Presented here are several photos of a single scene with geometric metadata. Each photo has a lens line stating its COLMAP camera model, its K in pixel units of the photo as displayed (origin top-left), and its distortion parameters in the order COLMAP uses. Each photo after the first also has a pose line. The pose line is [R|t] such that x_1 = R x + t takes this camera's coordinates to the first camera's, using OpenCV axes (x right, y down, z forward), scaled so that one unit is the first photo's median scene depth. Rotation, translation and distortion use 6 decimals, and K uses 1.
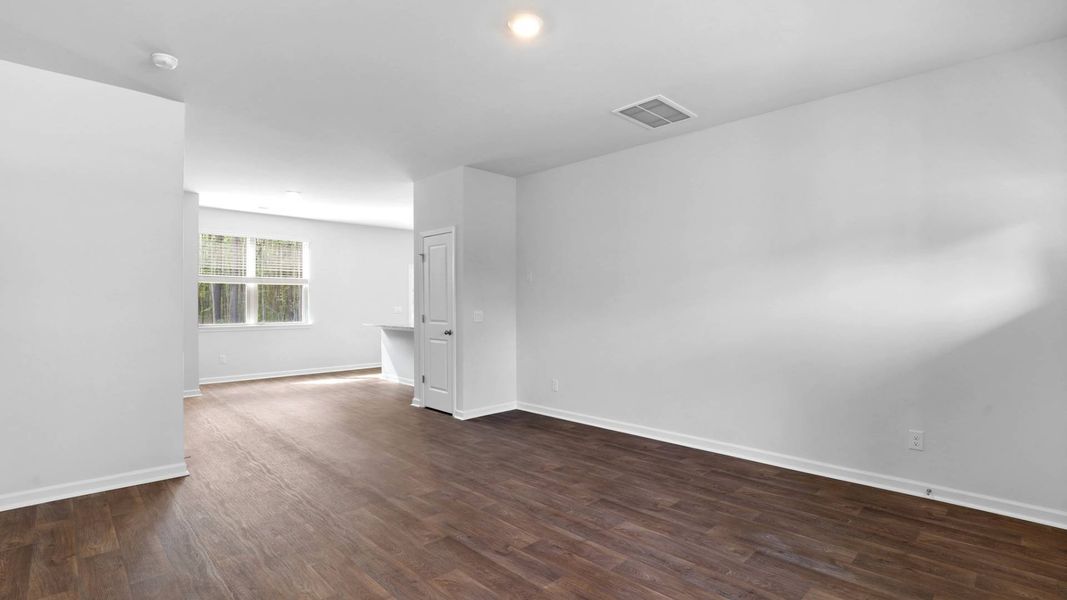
lens RADIAL K [[500.8, 0, 537.1], [0, 500.8, 301.8], [0, 0, 1]] dist [-0.015901, 0.001037]
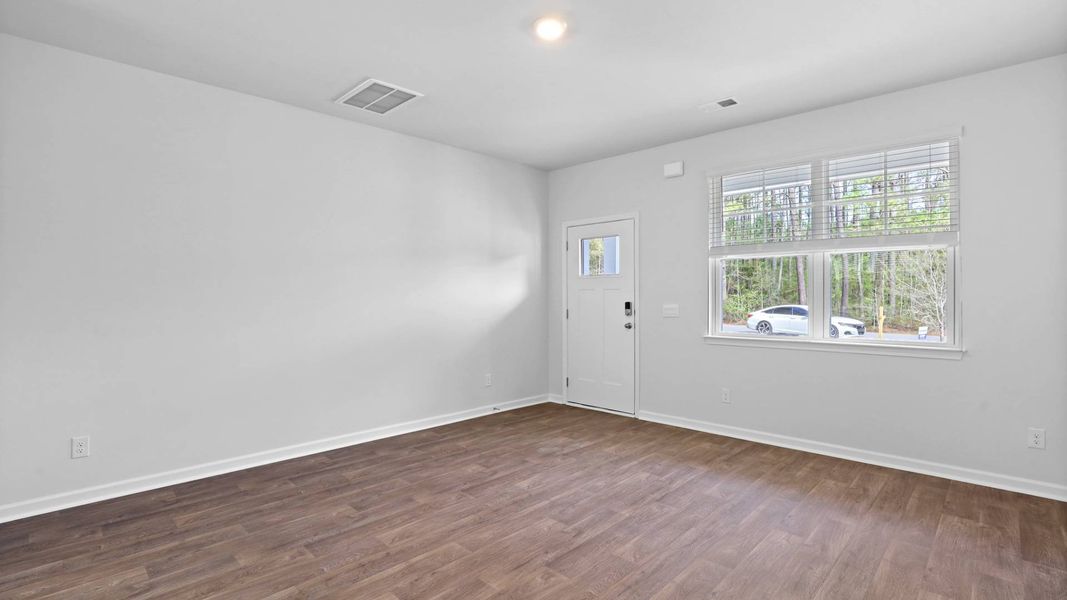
lens RADIAL K [[493.4, 0, 536.0], [0, 493.4, 301.7], [0, 0, 1]] dist [-0.018972, 0.001038]
pose [[-0.025041, -0.005996, 0.999668, -0.747013], [-0.001252, 0.999981, 0.005966, 0.006343], [-0.999686, -0.001102, -0.025048, 0.758257]]
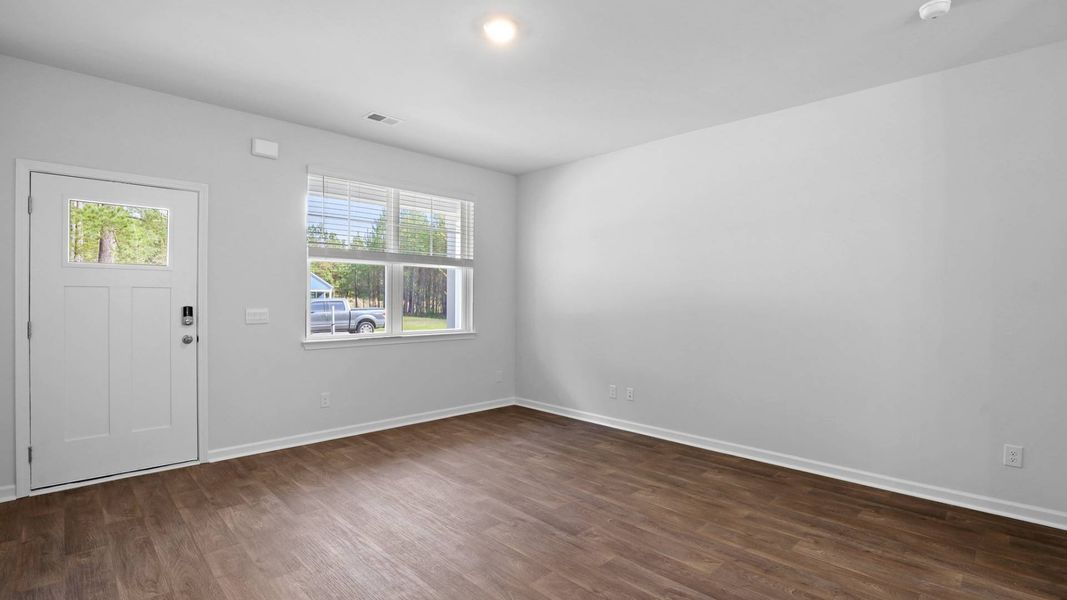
lens RADIAL K [[493.4, 0, 536.0], [0, 493.4, 301.7], [0, 0, 1]] dist [-0.018972, 0.001038]
pose [[-0.999987, -0.000957, 0.005043, -0.076905], [-0.000956, 1.000000, 0.000163, 0.004843], [-0.005044, 0.000158, -0.999987, 1.441345]]
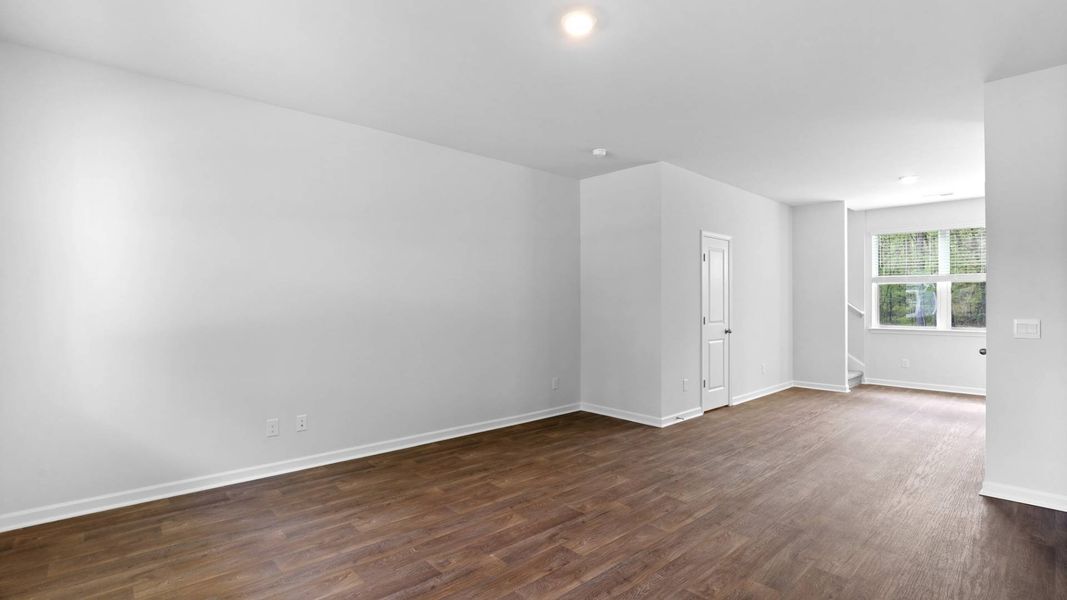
lens RADIAL K [[493.4, 0, 536.0], [0, 493.4, 301.7], [0, 0, 1]] dist [-0.018972, 0.001038]
pose [[-0.036193, -0.002025, -0.999343, 0.675667], [0.001051, 0.999997, -0.002064, -0.001588], [0.999344, -0.001125, -0.036190, 0.681603]]
